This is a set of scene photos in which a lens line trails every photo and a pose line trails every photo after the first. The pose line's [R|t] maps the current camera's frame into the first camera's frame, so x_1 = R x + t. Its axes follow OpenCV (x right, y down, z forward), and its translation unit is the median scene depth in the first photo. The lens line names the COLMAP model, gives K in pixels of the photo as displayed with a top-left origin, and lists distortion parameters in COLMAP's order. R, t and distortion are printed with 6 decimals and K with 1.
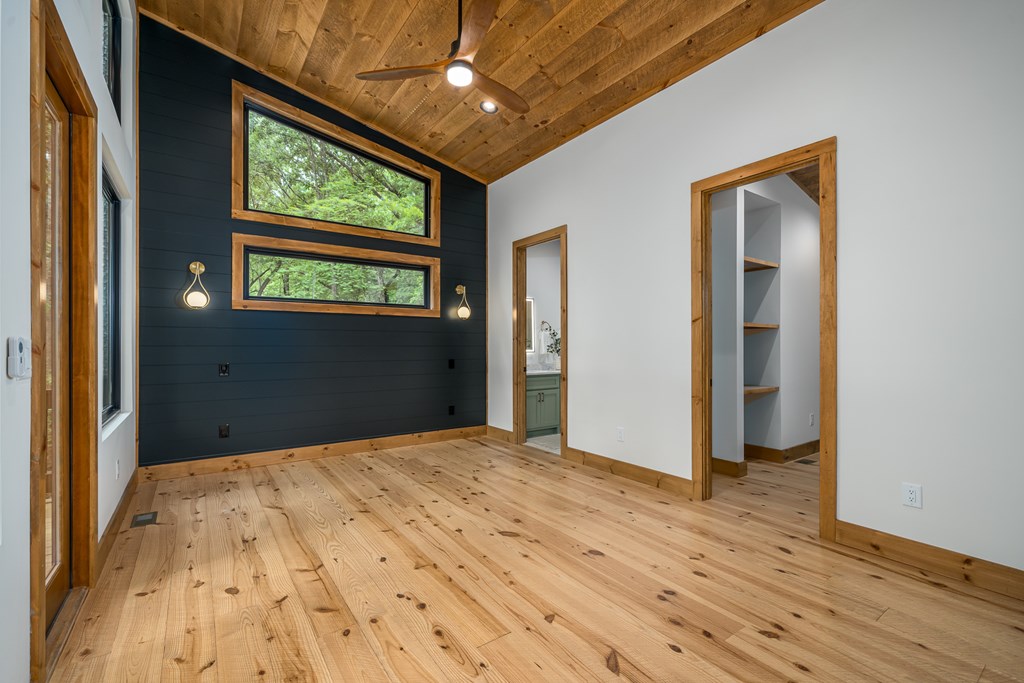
lens RADIAL K [[448.9, 0, 518.3], [0, 448.9, 344.4], [0, 0, 1]] dist [-0.000973, -0.000087]
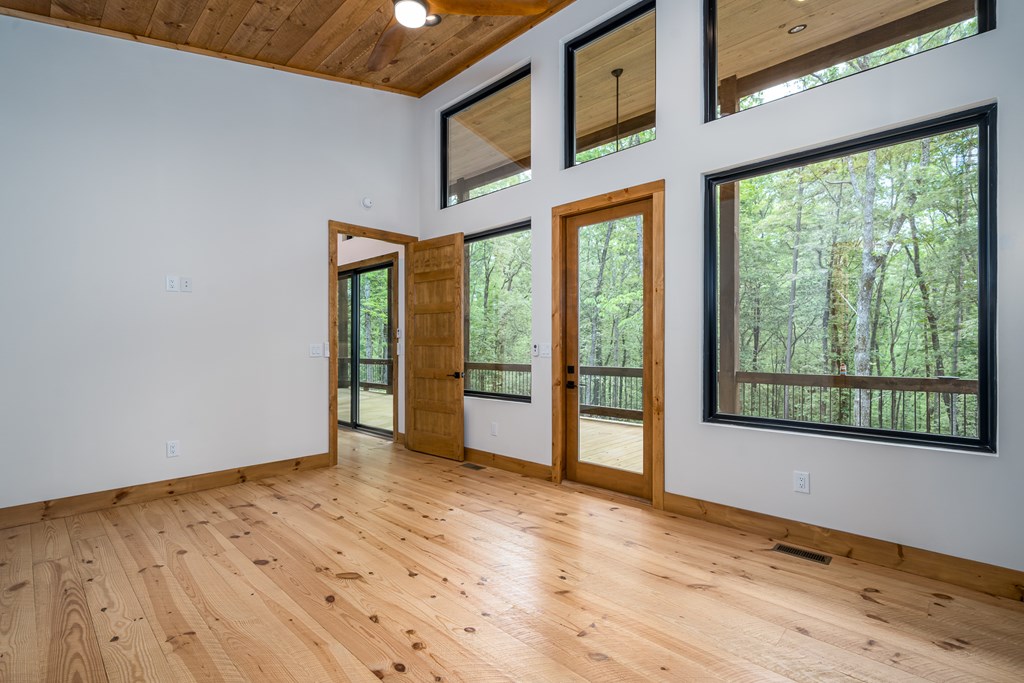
lens RADIAL K [[448.9, 0, 518.3], [0, 448.9, 344.4], [0, 0, 1]] dist [-0.000973, -0.000087]
pose [[-0.979643, 0.002303, -0.200737, -0.186964], [0.003352, 0.999982, -0.004887, 0.001448], [0.200722, -0.005461, -0.979633, 2.183525]]
